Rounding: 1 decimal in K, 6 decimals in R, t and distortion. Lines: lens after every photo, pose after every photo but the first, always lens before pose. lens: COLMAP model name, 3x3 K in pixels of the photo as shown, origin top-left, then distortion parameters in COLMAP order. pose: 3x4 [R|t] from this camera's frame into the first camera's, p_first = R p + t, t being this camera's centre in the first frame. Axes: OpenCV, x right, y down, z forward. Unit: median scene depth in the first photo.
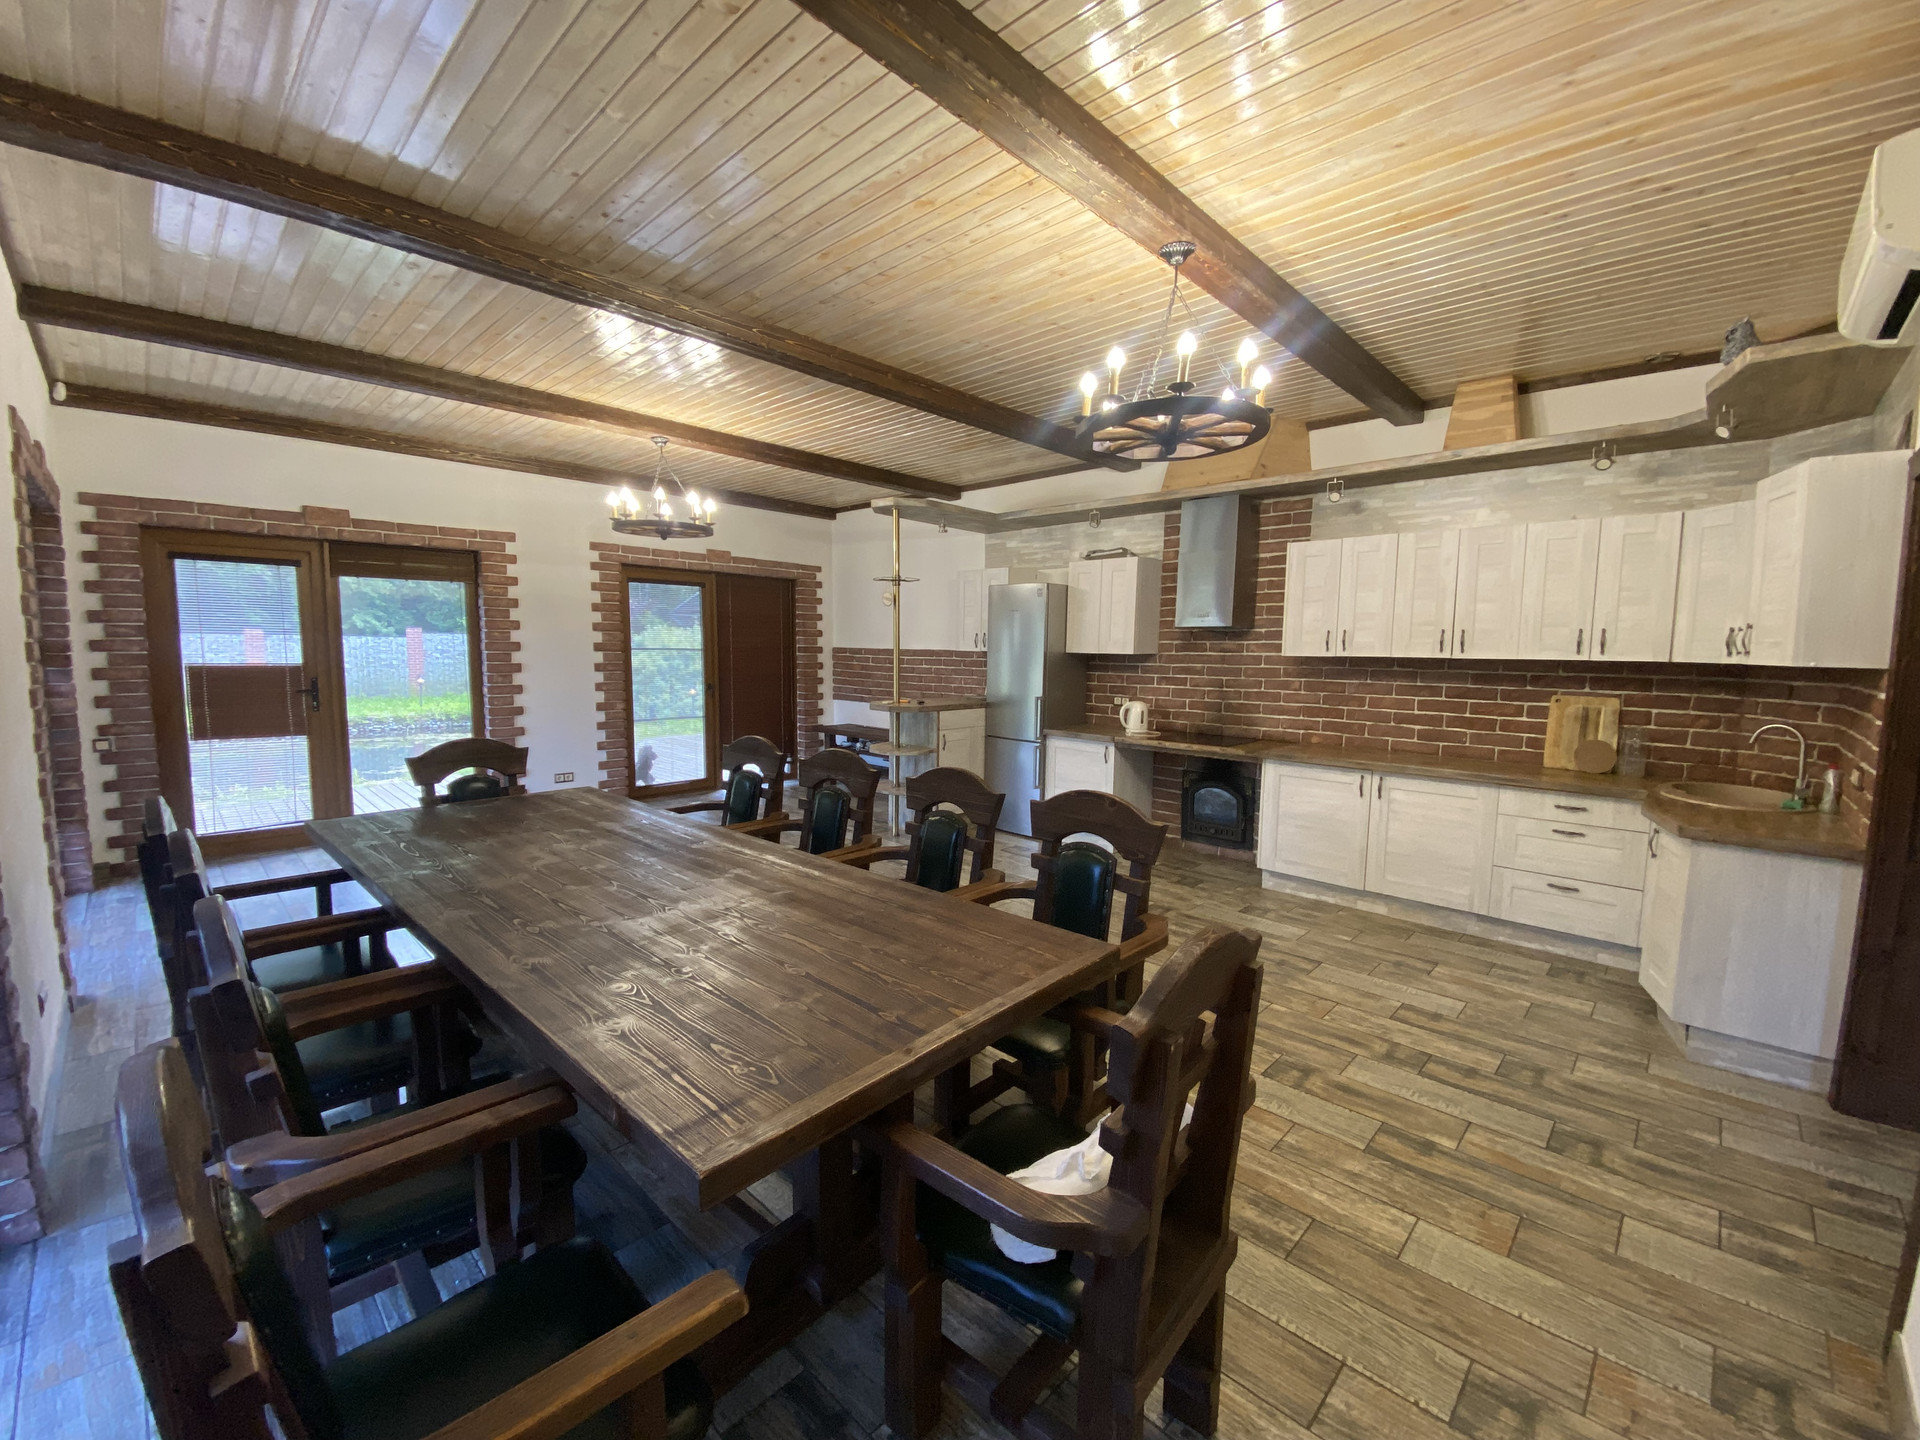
lens RADIAL K [[793.1, 0, 963.1], [0, 793.1, 725.5], [0, 0, 1]] dist [0.007412, -0.006296]
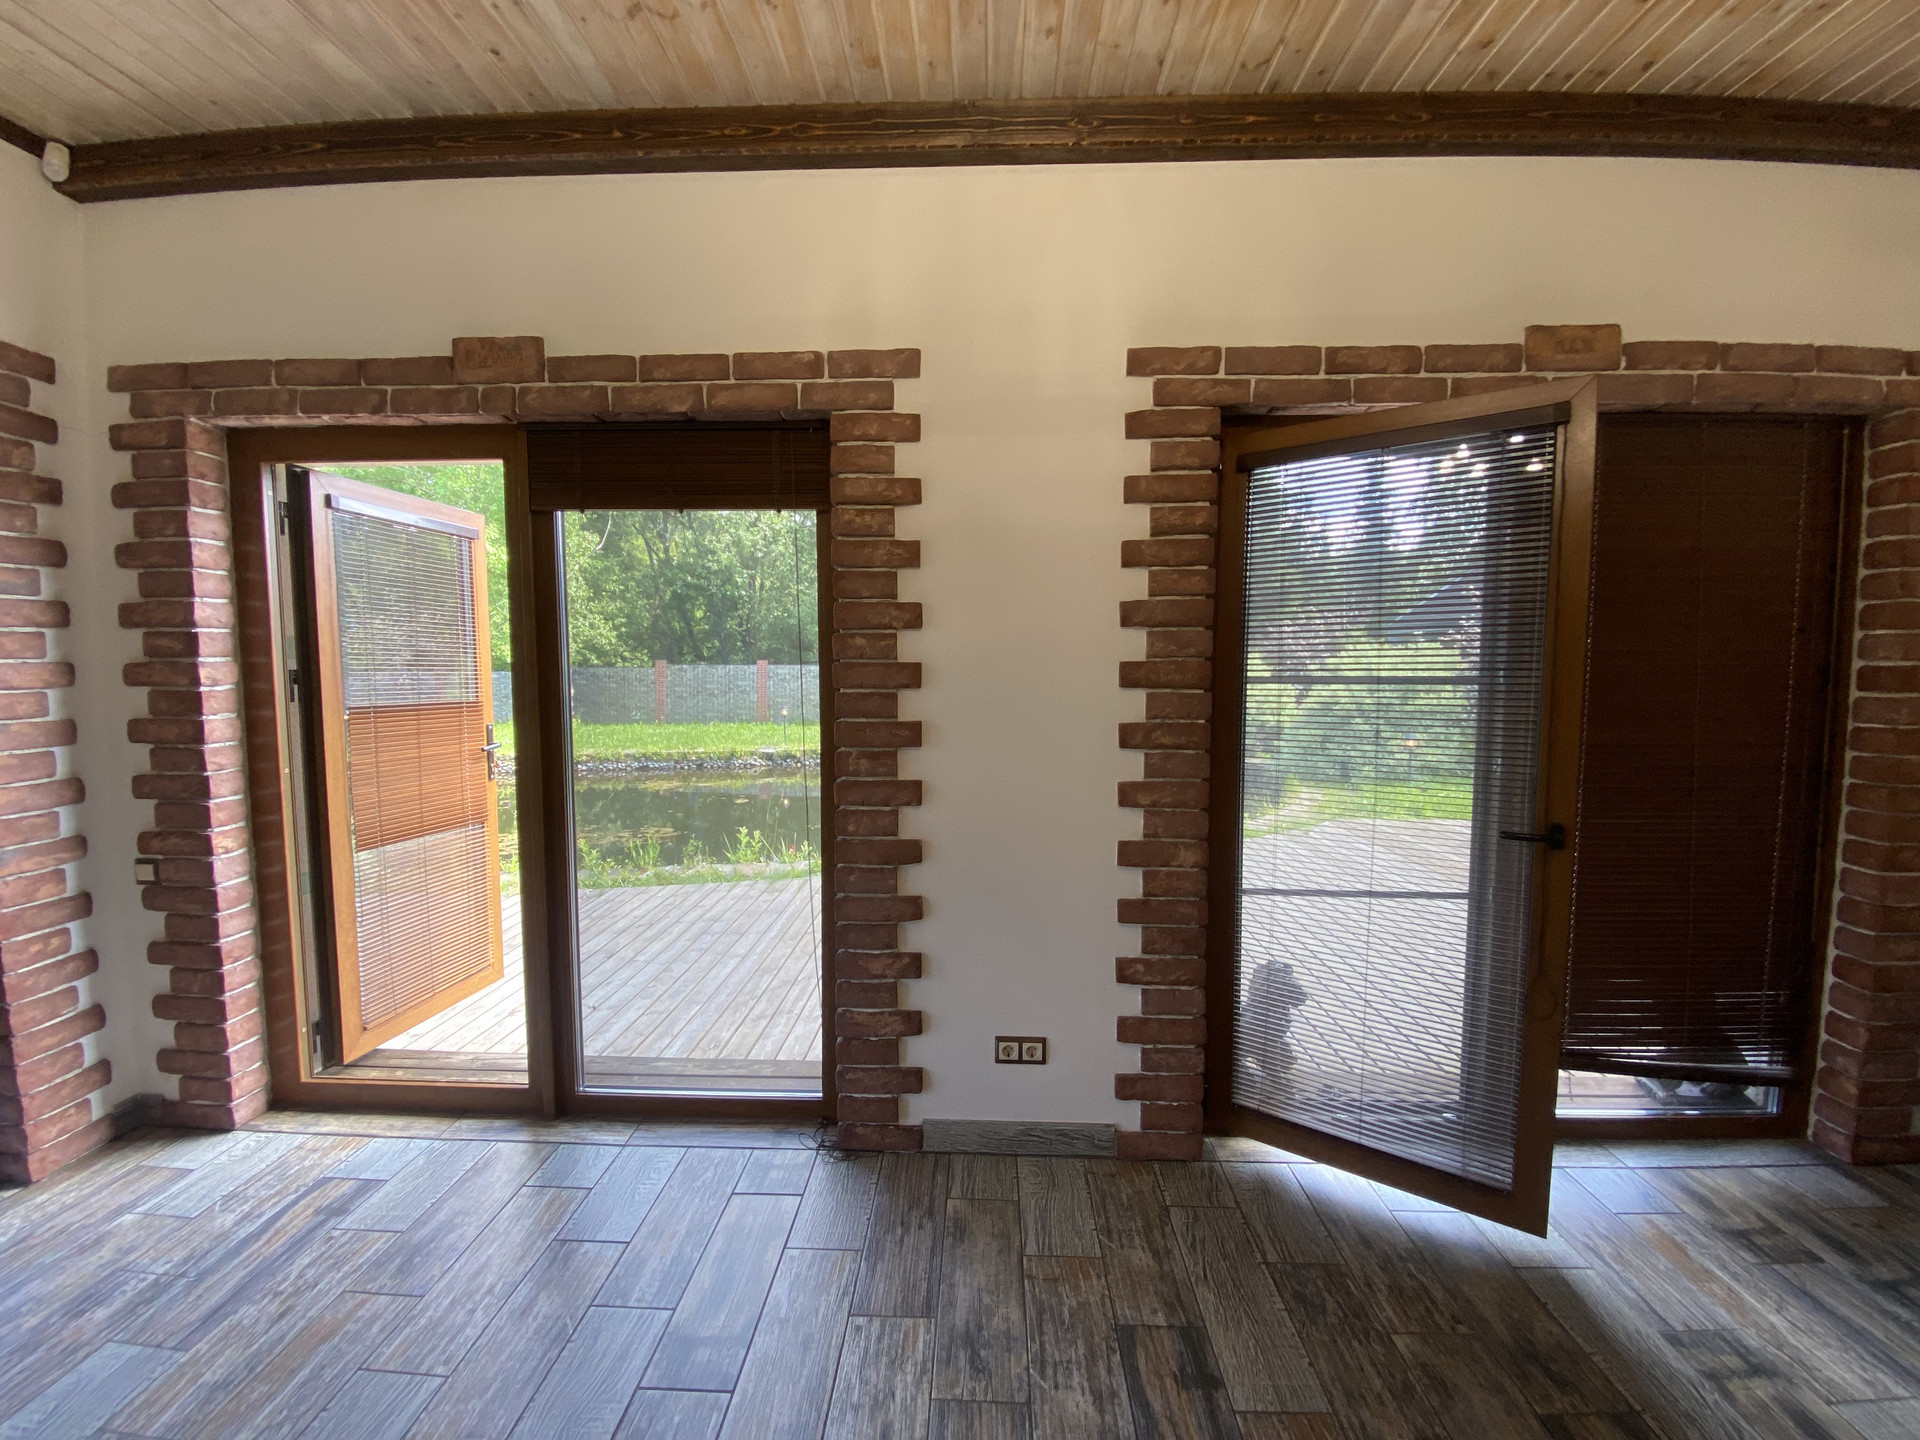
lens RADIAL K [[793.1, 0, 965.2], [0, 793.1, 726.6], [0, 0, 1]] dist [0.007412, -0.006296]
pose [[0.672795, 0.049833, -0.738149, -0.265071], [-0.064888, 0.997859, 0.008223, -0.075932], [0.736978, 0.042365, 0.674588, 0.732967]]
